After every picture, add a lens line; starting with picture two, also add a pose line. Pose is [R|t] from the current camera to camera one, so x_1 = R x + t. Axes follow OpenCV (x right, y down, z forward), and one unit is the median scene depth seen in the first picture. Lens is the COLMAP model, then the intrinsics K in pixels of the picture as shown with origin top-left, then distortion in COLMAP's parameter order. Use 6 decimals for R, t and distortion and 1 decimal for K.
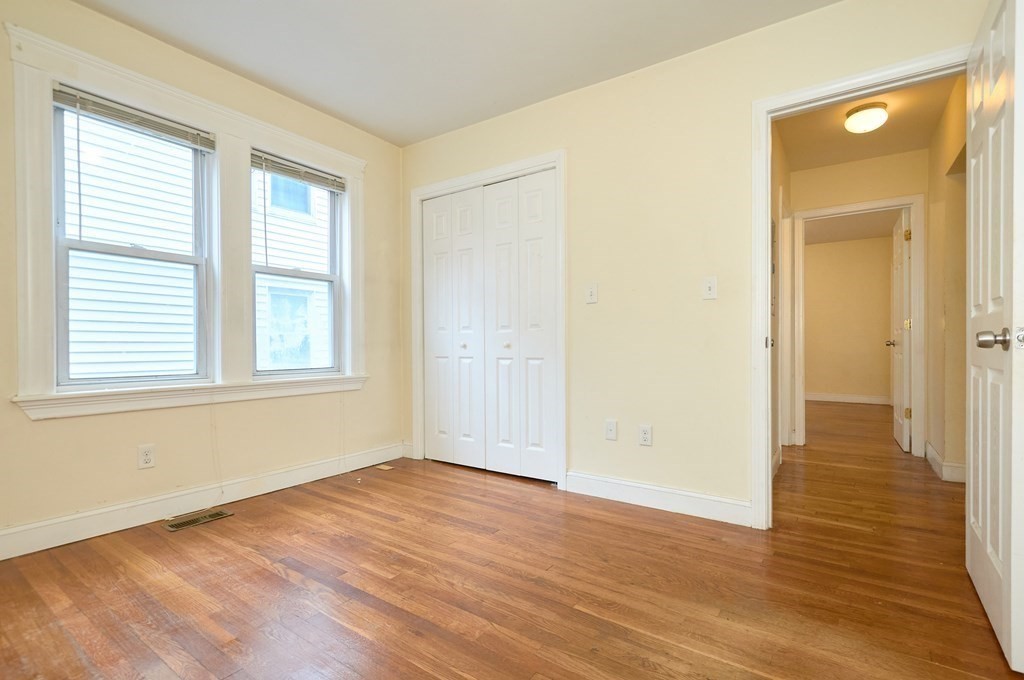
lens RADIAL K [[478.0, 0, 517.0], [0, 478.0, 337.8], [0, 0, 1]] dist [0.007832, -0.002660]
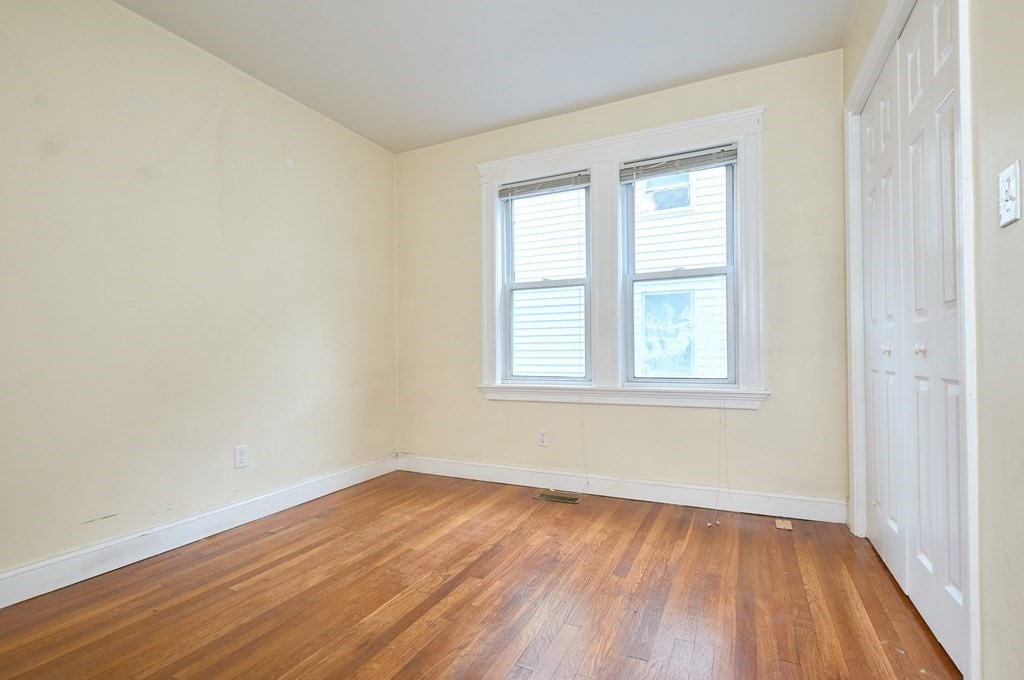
lens RADIAL K [[478.0, 0, 520.4], [0, 478.0, 341.5], [0, 0, 1]] dist [0.007832, -0.002660]
pose [[0.157518, -0.025242, -0.987194, 0.478258], [0.024142, 0.999473, -0.021704, 0.009908], [0.987221, -0.020414, 0.158044, 0.670439]]
